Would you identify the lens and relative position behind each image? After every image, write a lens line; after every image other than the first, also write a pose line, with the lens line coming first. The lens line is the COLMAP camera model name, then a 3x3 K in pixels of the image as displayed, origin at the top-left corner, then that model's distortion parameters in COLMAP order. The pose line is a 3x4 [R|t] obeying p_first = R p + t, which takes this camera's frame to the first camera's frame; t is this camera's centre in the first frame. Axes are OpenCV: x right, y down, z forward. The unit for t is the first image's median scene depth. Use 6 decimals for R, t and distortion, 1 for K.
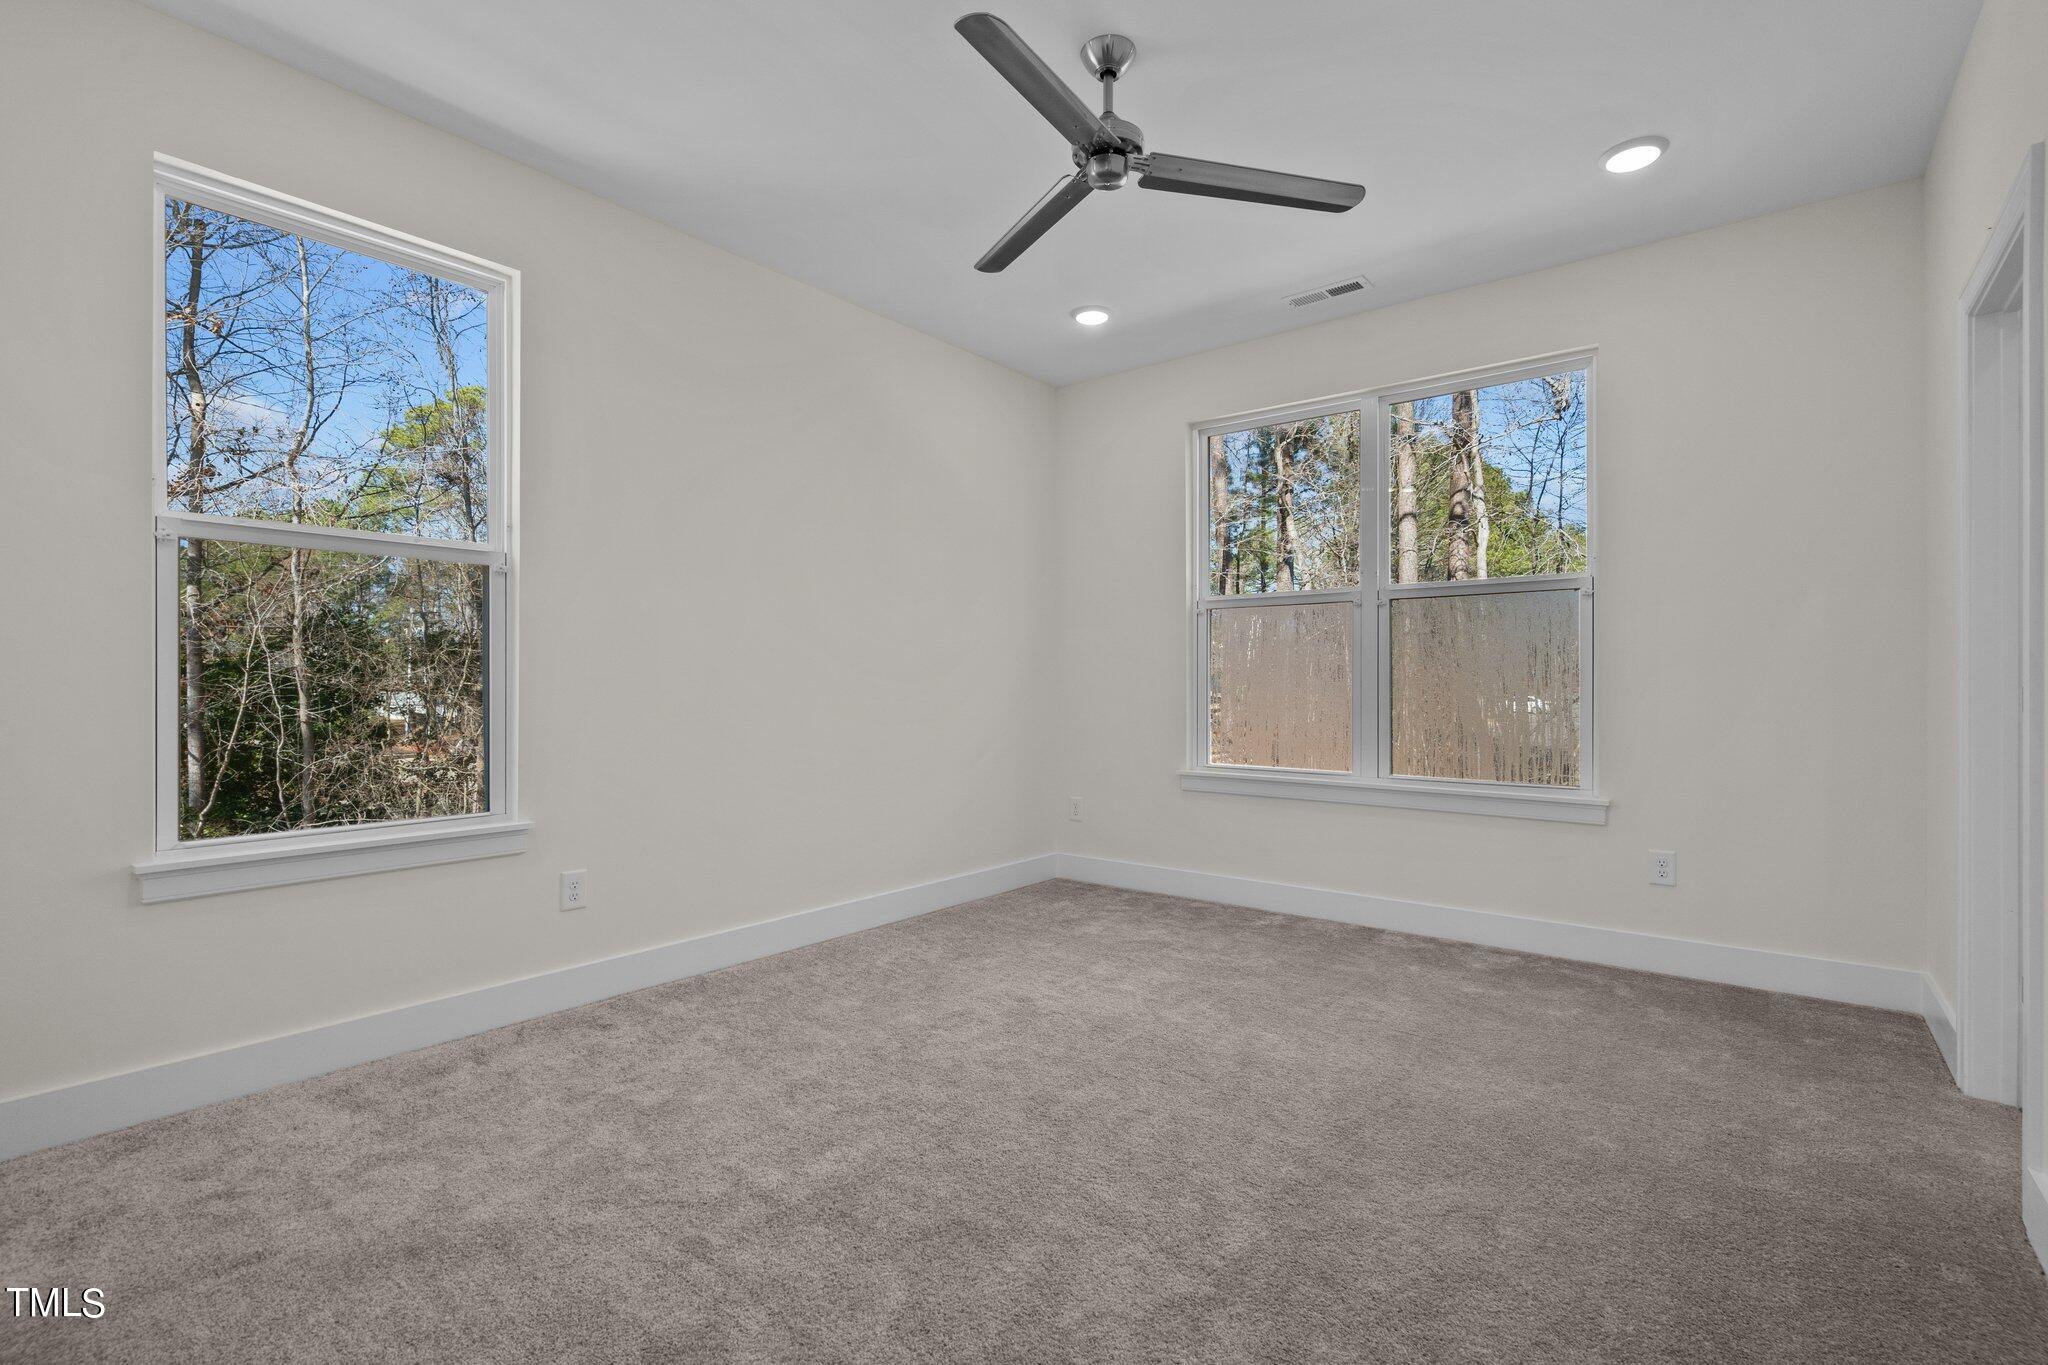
lens RADIAL K [[925.6, 0, 1023.0], [0, 925.6, 686.1], [0, 0, 1]] dist [-0.001488, 0.000023]
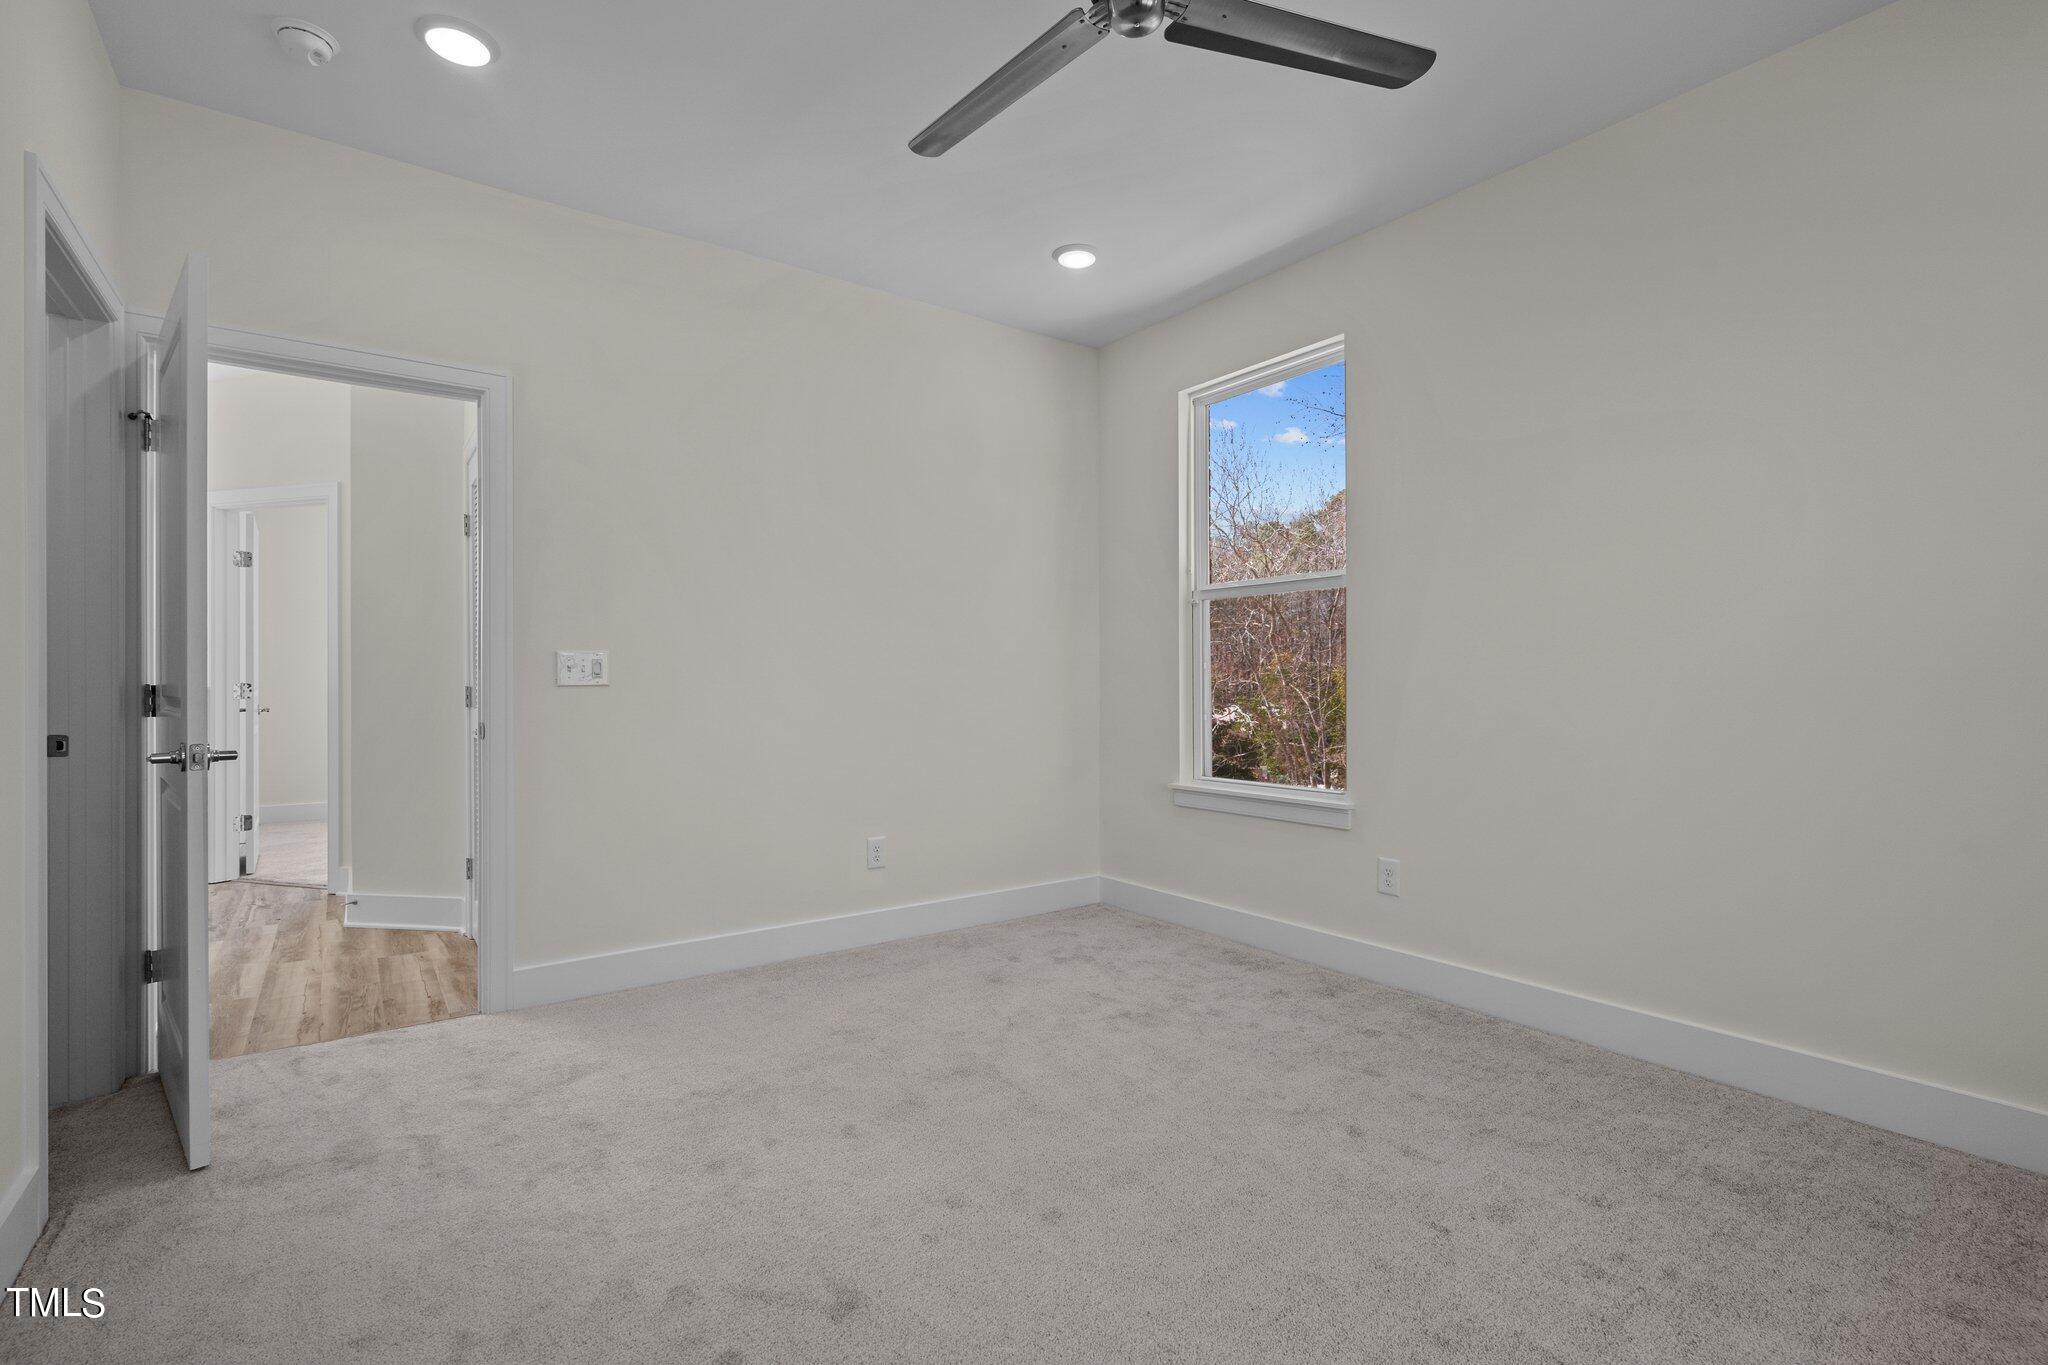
lens RADIAL K [[925.6, 0, 1023.0], [0, 925.6, 686.1], [0, 0, 1]] dist [-0.001488, 0.000023]
pose [[-0.259056, 0.000489, -0.965862, 0.773683], [0.000834, 1.000000, 0.000282, -0.002580], [0.965862, -0.000733, -0.259056, 1.010131]]
